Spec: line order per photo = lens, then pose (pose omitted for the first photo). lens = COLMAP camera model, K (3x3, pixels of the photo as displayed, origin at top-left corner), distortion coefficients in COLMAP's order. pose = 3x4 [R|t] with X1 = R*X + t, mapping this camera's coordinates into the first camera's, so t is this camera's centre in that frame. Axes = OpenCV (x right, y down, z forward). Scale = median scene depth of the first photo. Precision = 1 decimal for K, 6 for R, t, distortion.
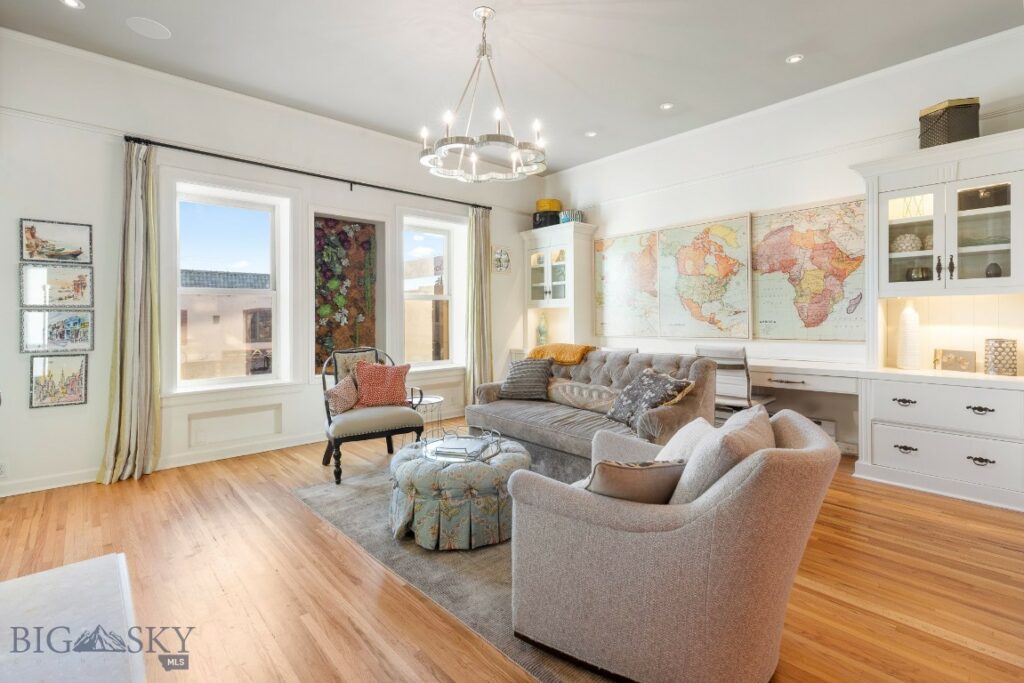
lens RADIAL K [[474.7, 0, 511.1], [0, 474.7, 318.4], [0, 0, 1]] dist [-0.000112, -0.000020]
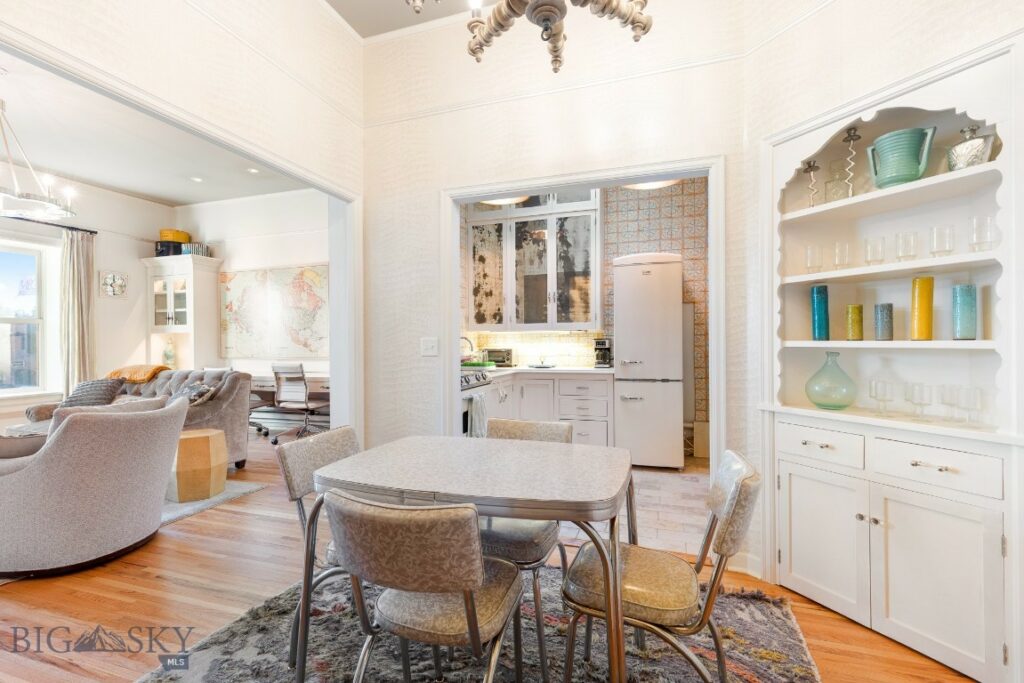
lens RADIAL K [[463.3, 0, 512.0], [0, 463.3, 341.5], [0, 0, 1]] dist [-0.001039, -0.000063]
pose [[0.866154, 0.001124, 0.499776, 0.228156], [0.001959, 0.999982, -0.005643, 0.004107], [-0.499773, 0.005867, 0.866136, -0.278331]]
